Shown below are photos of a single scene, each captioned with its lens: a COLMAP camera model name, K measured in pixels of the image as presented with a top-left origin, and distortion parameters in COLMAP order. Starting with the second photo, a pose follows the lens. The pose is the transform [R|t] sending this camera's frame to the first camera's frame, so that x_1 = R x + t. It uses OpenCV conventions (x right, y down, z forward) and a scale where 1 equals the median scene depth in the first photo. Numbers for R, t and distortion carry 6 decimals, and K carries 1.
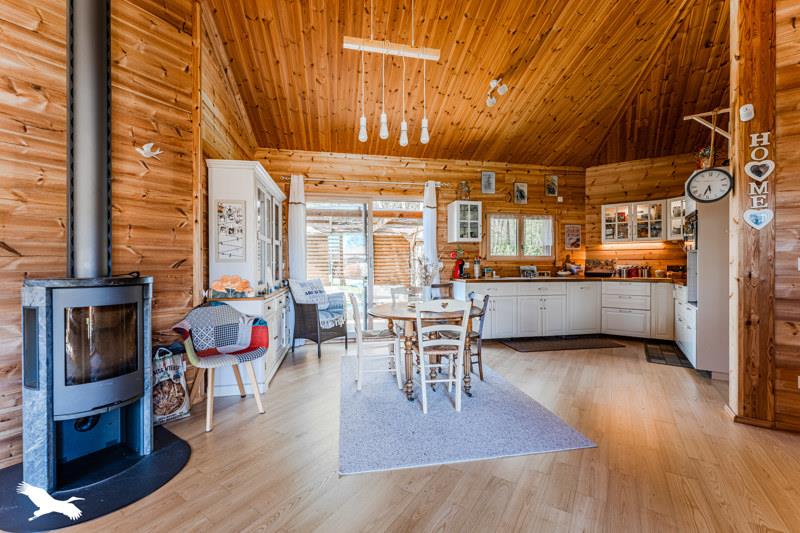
lens RADIAL K [[331.7, 0, 404.5], [0, 331.7, 260.4], [0, 0, 1]] dist [0.001964, -0.000397]
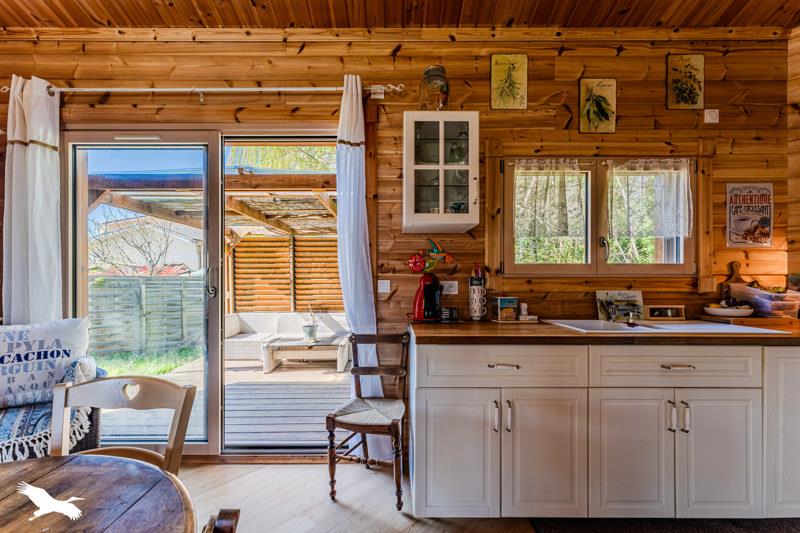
lens RADIAL K [[331.7, 0, 394.2], [0, 331.7, 274.5], [0, 0, 1]] dist [0.001964, -0.000397]
pose [[0.979911, 0.000815, -0.199432, 0.193701], [-0.000504, 0.999999, 0.001608, -0.002212], [0.199433, -0.001475, 0.979910, 0.569716]]
